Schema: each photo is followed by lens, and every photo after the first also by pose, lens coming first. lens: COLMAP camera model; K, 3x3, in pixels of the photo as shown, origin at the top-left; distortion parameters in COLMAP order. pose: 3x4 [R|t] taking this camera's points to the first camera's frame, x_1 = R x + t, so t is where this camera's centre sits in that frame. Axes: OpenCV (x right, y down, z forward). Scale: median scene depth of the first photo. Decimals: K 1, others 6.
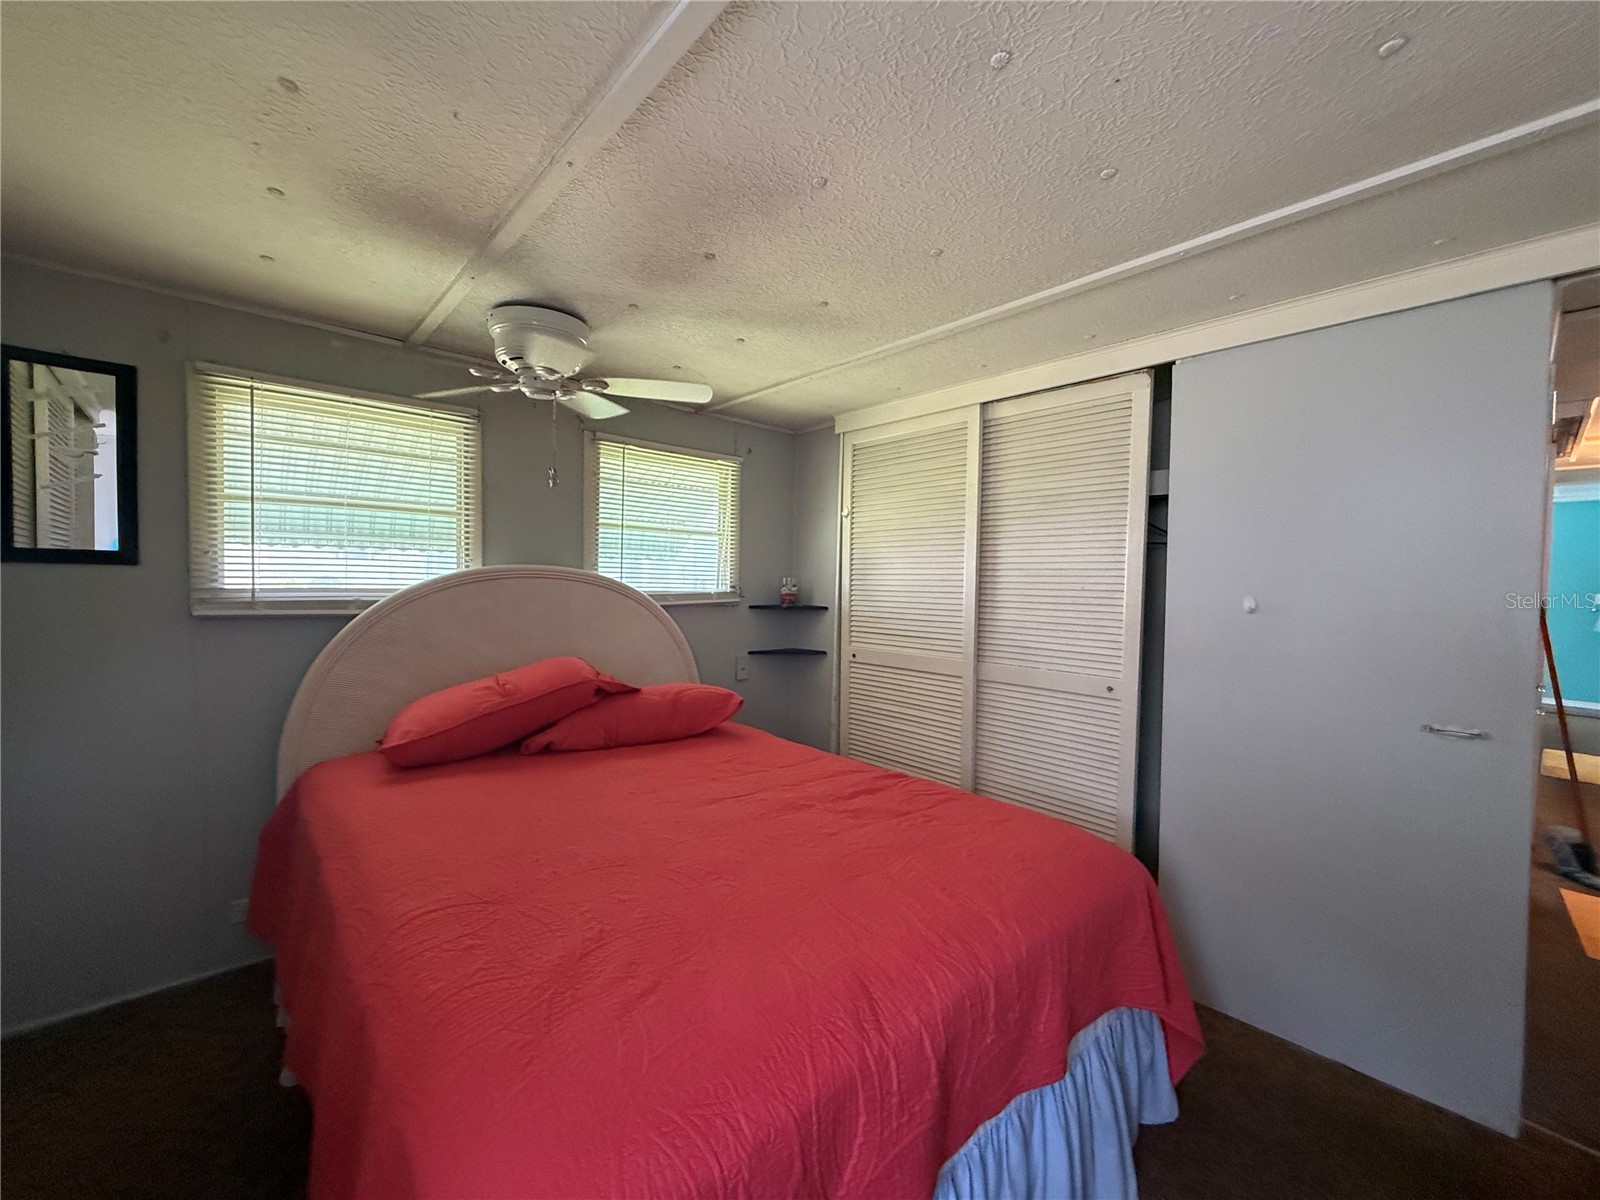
lens RADIAL K [[637.5, 0, 794.7], [0, 637.5, 602.7], [0, 0, 1]] dist [0.000991, -0.000566]
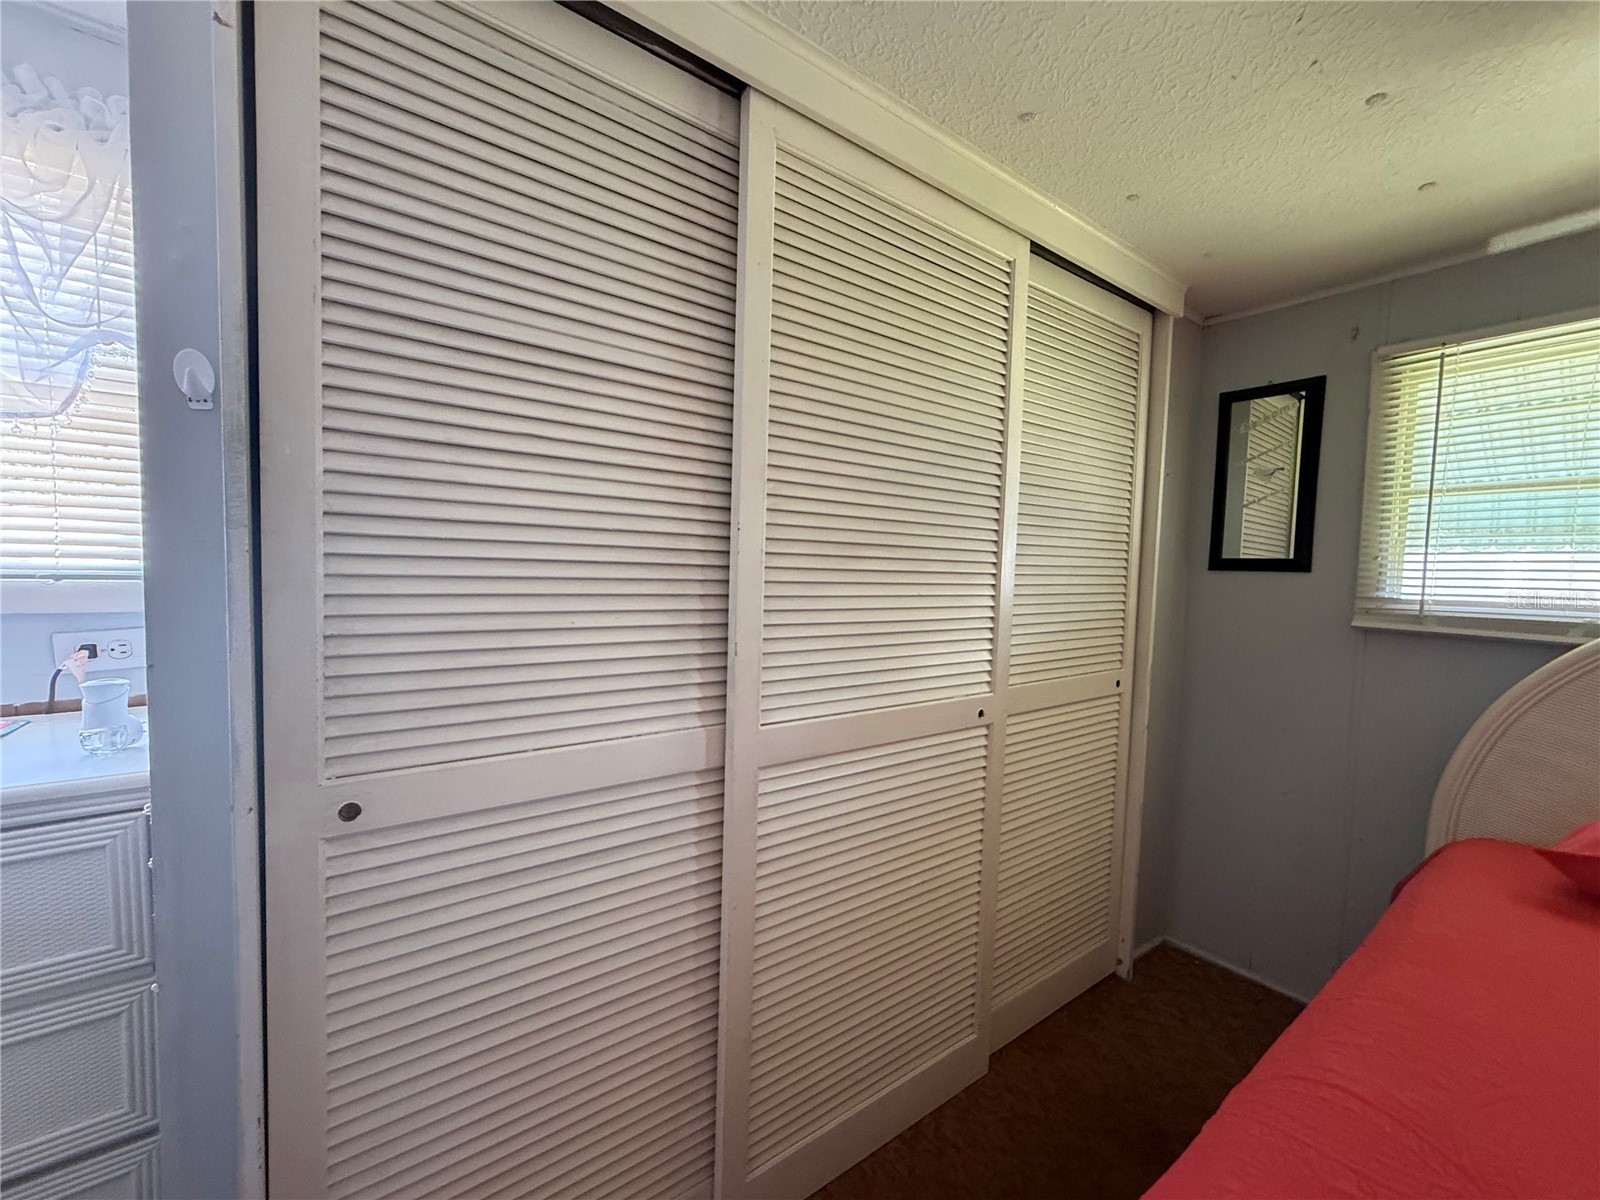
lens RADIAL K [[637.5, 0, 794.5], [0, 637.5, 601.7], [0, 0, 1]] dist [0.000991, -0.000566]
pose [[-0.082693, 0.030231, -0.996116, 0.046093], [-0.069221, 0.996952, 0.036002, 0.007233], [0.994168, 0.071929, -0.080348, 0.253748]]
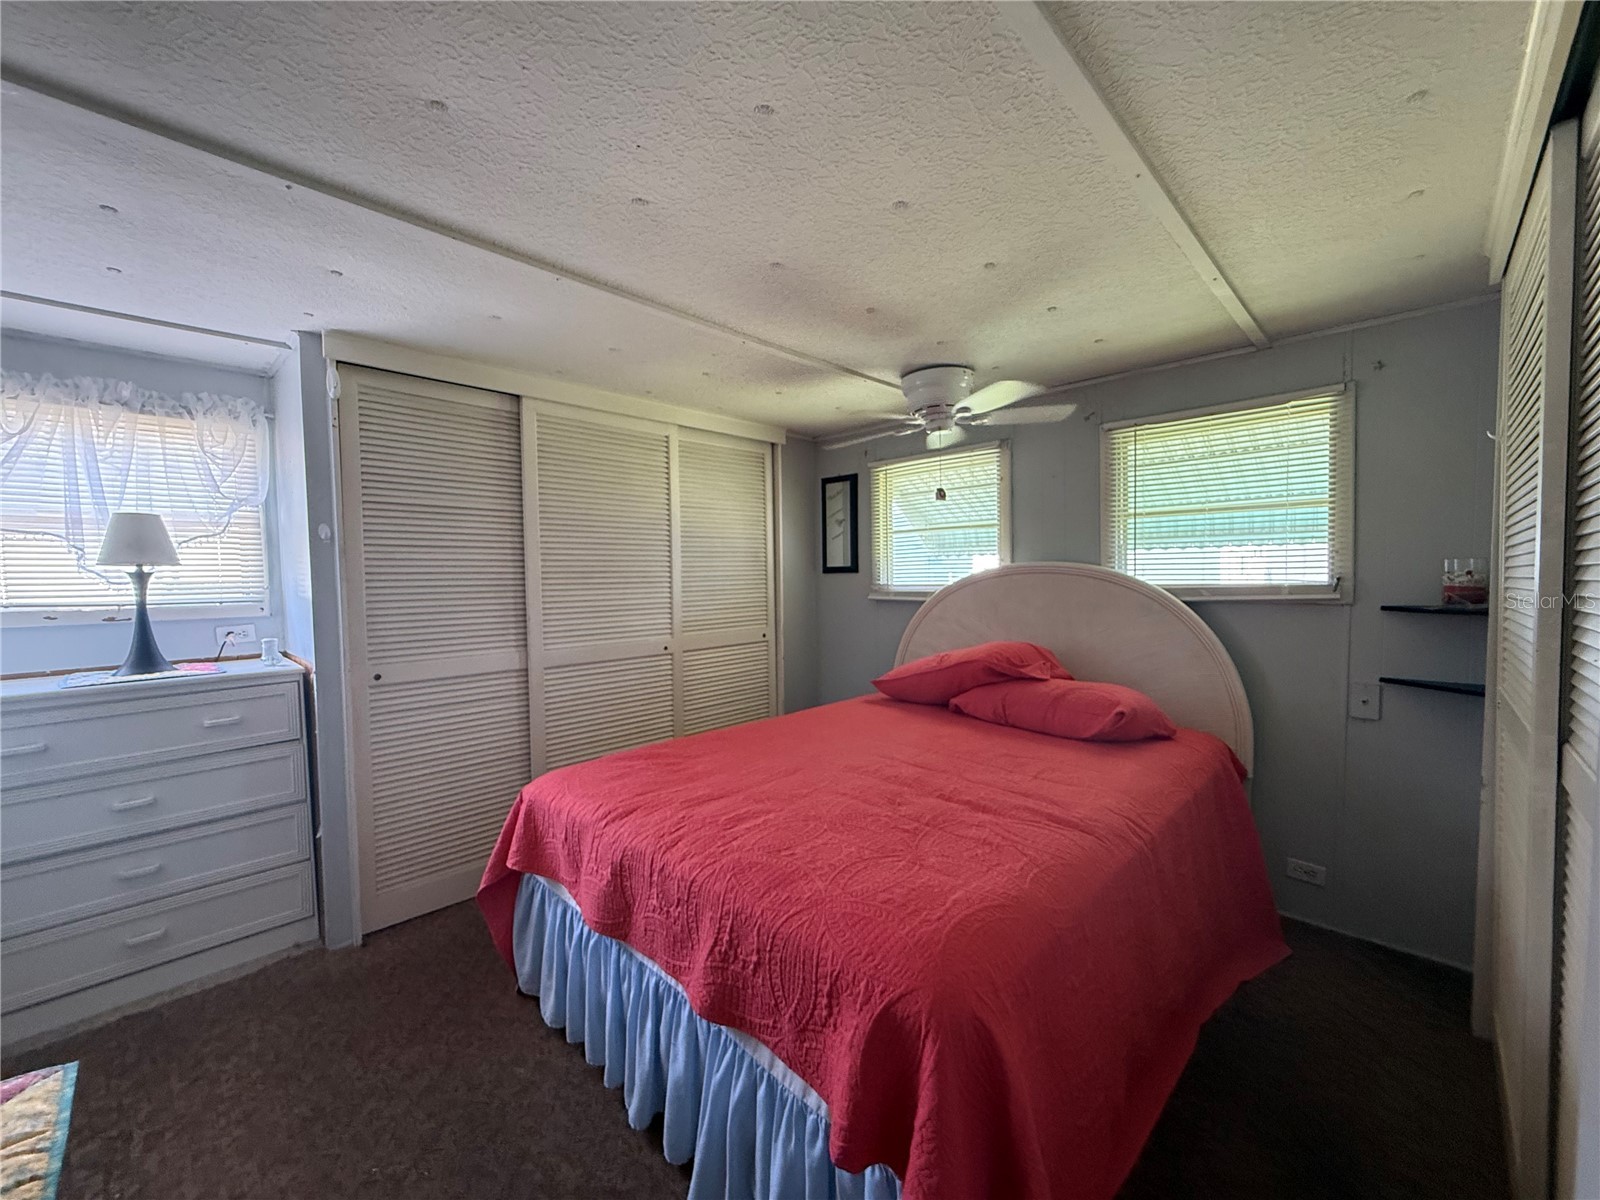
lens RADIAL K [[637.5, 0, 796.6], [0, 637.5, 602.4], [0, 0, 1]] dist [0.000991, -0.000566]
pose [[0.079384, 0.018137, -0.996679, 0.879252], [-0.020581, 0.999651, 0.016552, 0.003976], [0.996632, 0.019199, 0.079730, 0.613056]]
